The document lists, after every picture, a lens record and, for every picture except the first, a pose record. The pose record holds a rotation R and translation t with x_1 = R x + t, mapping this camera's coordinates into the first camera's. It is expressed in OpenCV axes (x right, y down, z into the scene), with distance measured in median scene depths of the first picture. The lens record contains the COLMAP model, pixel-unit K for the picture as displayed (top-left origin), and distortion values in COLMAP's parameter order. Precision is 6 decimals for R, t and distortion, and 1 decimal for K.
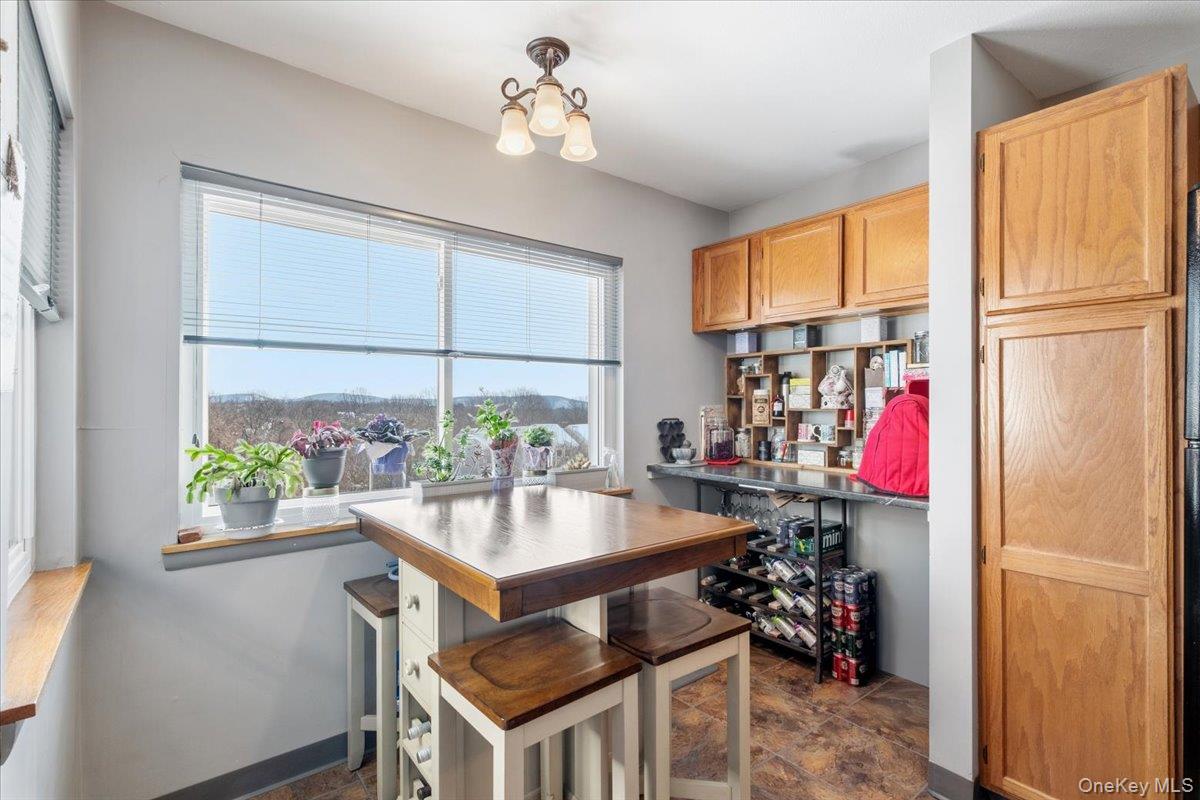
lens RADIAL K [[553.4, 0, 605.9], [0, 553.4, 404.9], [0, 0, 1]] dist [0.003143, -0.000060]
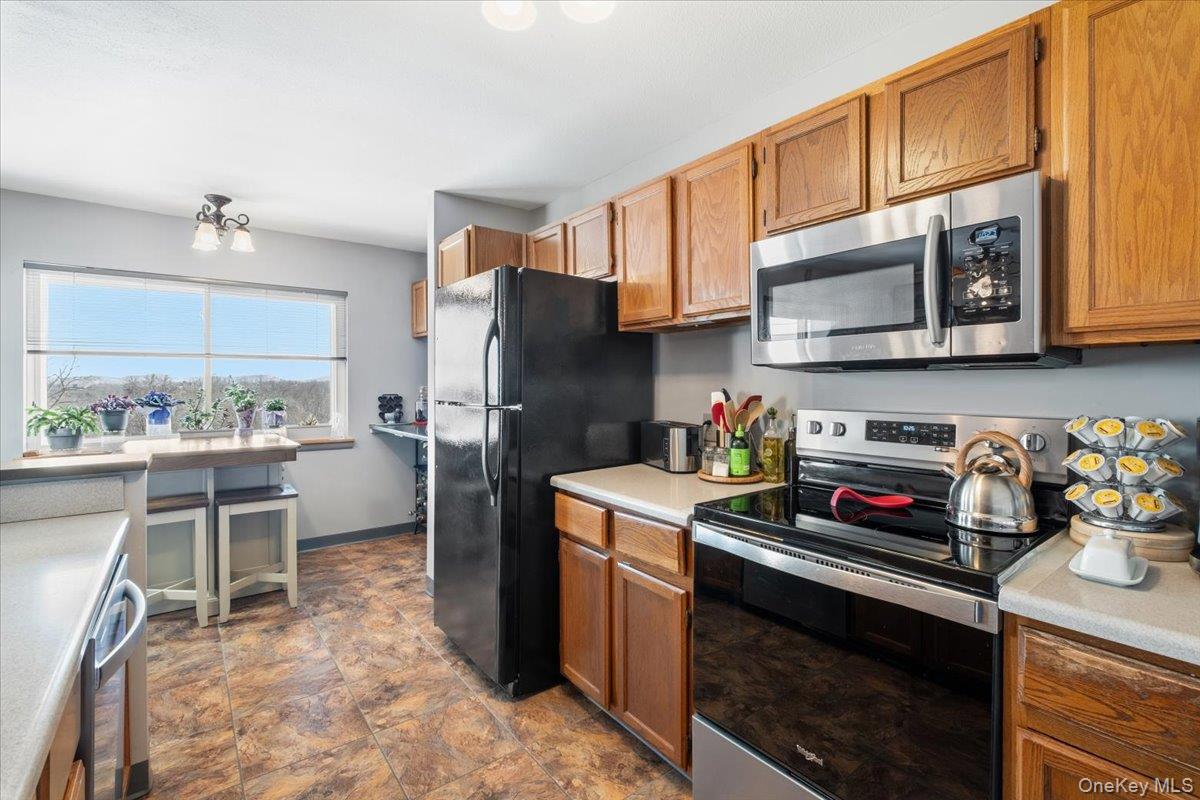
lens RADIAL K [[531.0, 0, 610.6], [0, 531.0, 390.2], [0, 0, 1]] dist [-0.004715, -0.001765]
pose [[0.999998, -0.002110, -0.000237, 0.818371], [0.002112, 0.999953, 0.009489, 0.000600], [0.000217, -0.009489, 0.999955, -0.536721]]
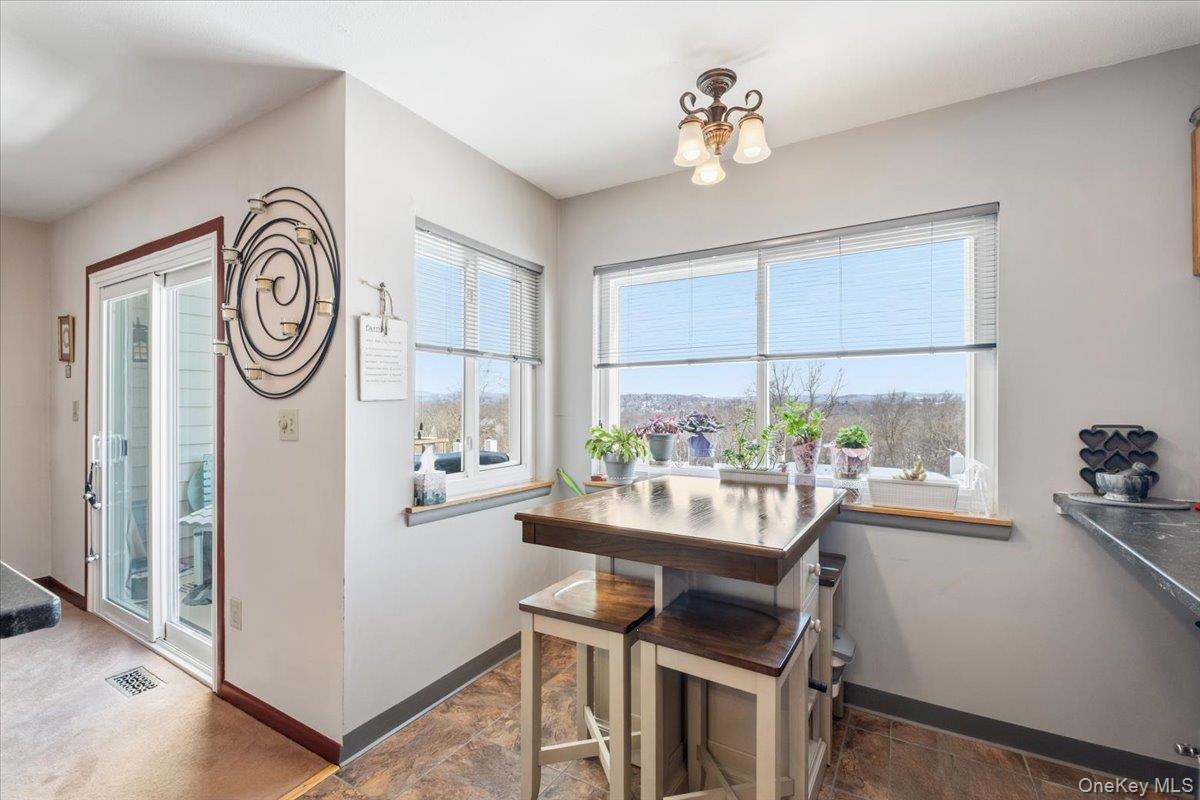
lens RADIAL K [[531.0, 0, 604.0], [0, 531.0, 402.3], [0, 0, 1]] dist [-0.004715, -0.001765]
pose [[0.337708, -0.001952, -0.941249, 0.536092], [0.001023, 0.999998, -0.001707, -0.000559], [0.941250, -0.000386, 0.337709, 0.289731]]
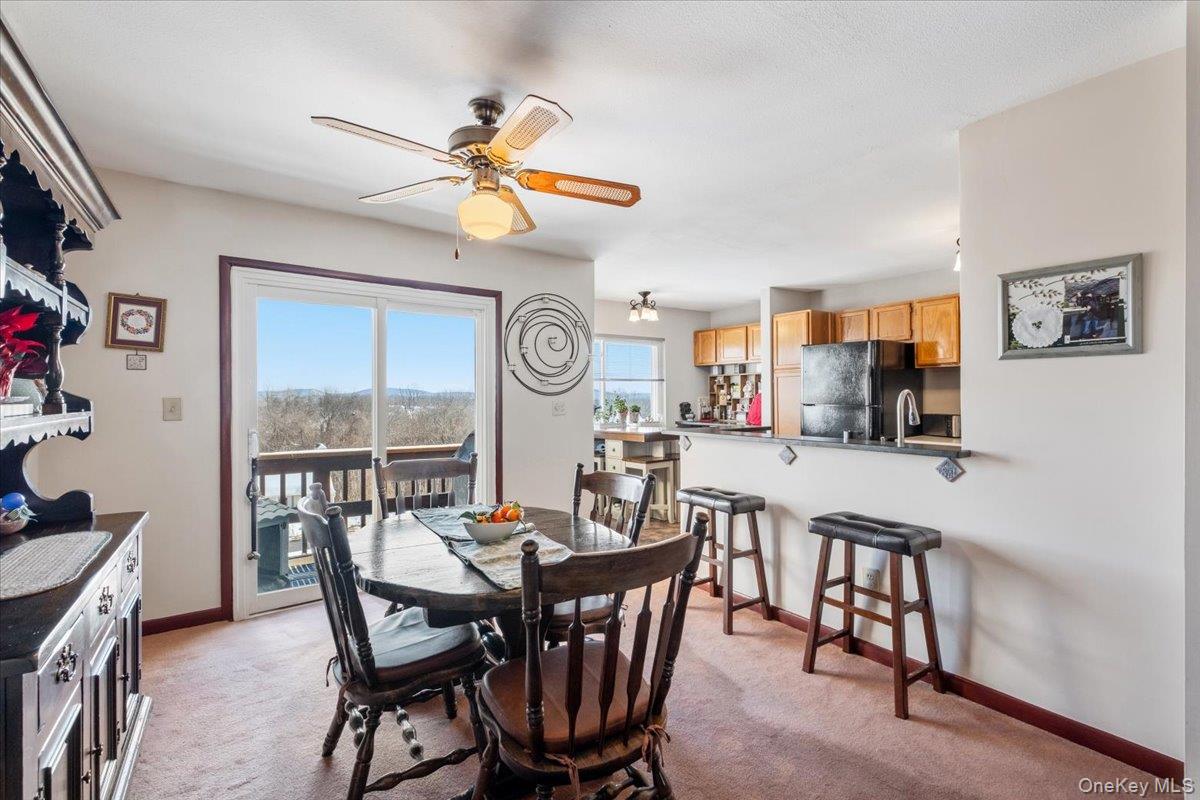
lens RADIAL K [[531.0, 0, 606.9], [0, 531.0, 397.4], [0, 0, 1]] dist [-0.004715, -0.001765]
pose [[0.998184, -0.007984, -0.059705, -0.094315], [0.007986, 0.999968, -0.000198, 0.000513], [0.059705, -0.000279, 0.998216, -1.477309]]
